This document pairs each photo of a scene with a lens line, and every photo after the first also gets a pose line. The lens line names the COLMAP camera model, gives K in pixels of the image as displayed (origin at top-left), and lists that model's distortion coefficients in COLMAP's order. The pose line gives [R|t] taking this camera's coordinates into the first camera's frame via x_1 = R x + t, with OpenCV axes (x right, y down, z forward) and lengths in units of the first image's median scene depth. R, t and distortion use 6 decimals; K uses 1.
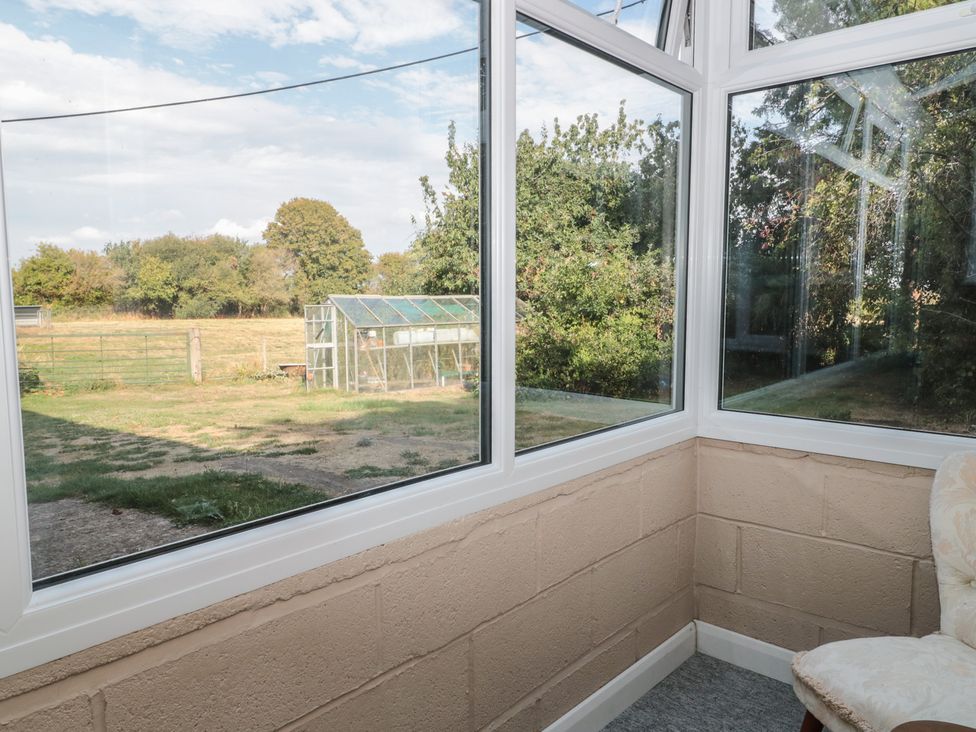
lens RADIAL K [[698.5, 0, 488.0], [0, 698.5, 366.0], [0, 0, 1]] dist [0.002017, -0.002527]
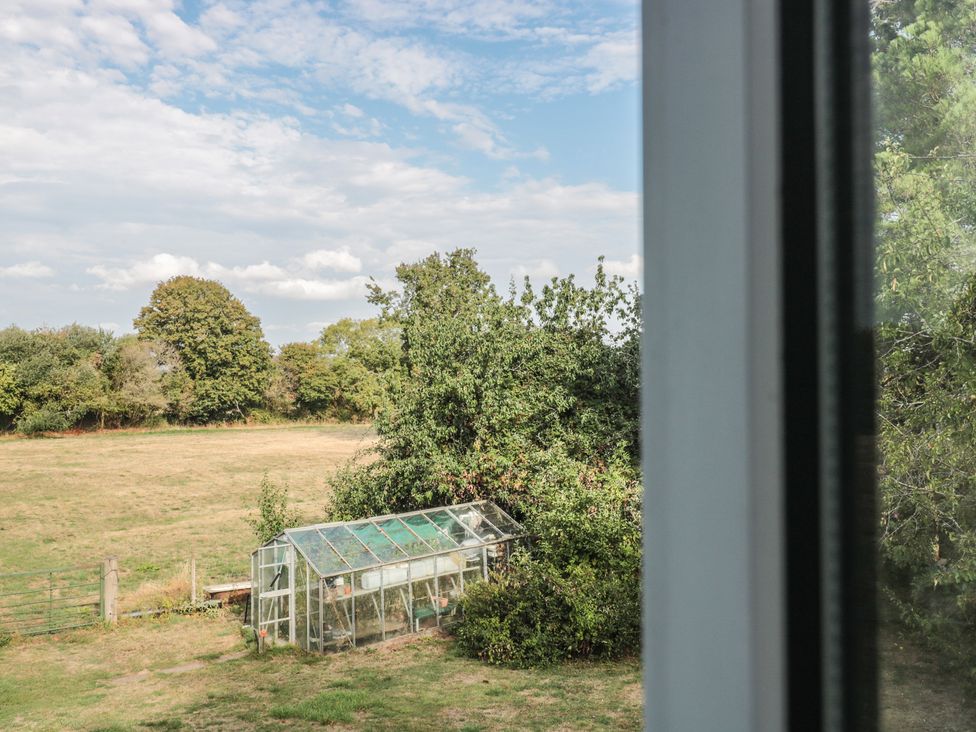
lens RADIAL K [[864.5, 0, 488.0], [0, 864.5, 366.0], [0, 0, 1]] dist [0.016600, 0.010446]
pose [[0.995869, -0.004776, 0.090679, -0.064296], [0.014833, 0.993758, -0.110564, -0.153383], [-0.089585, 0.111452, 0.989724, -0.079729]]
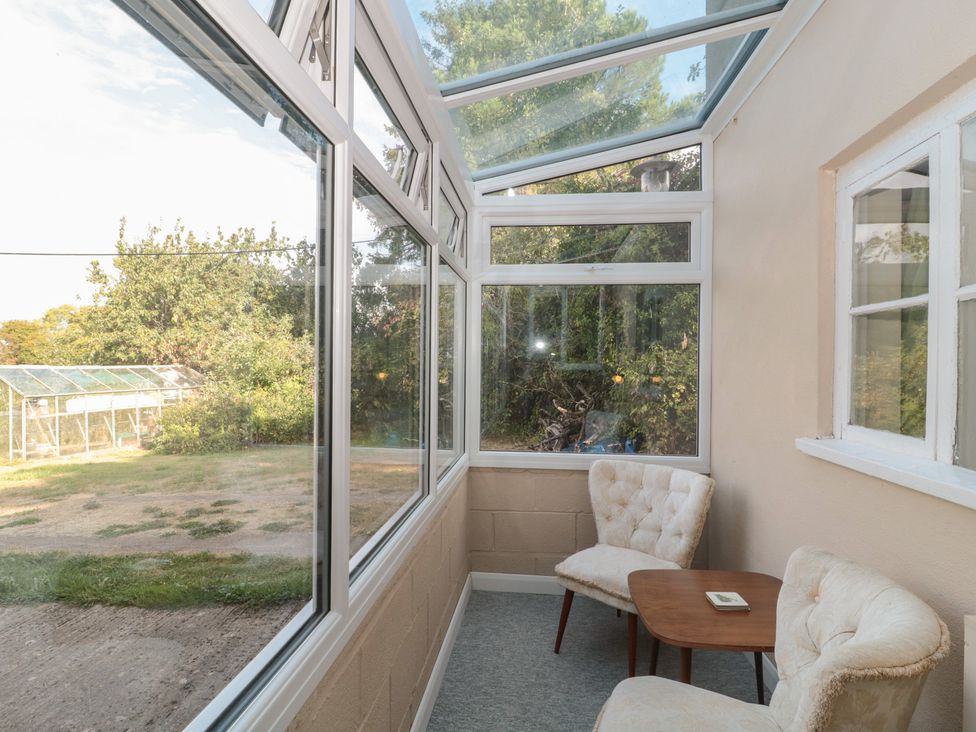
lens RADIAL K [[513.5, 0, 486.1], [0, 513.5, 362.3], [0, 0, 1]] dist [0.002187, -0.014234]
pose [[0.817052, 0.008640, 0.576499, -0.051763], [0.049512, 0.995143, -0.085087, -0.006376], [-0.574434, 0.098064, 0.812655, -0.016010]]
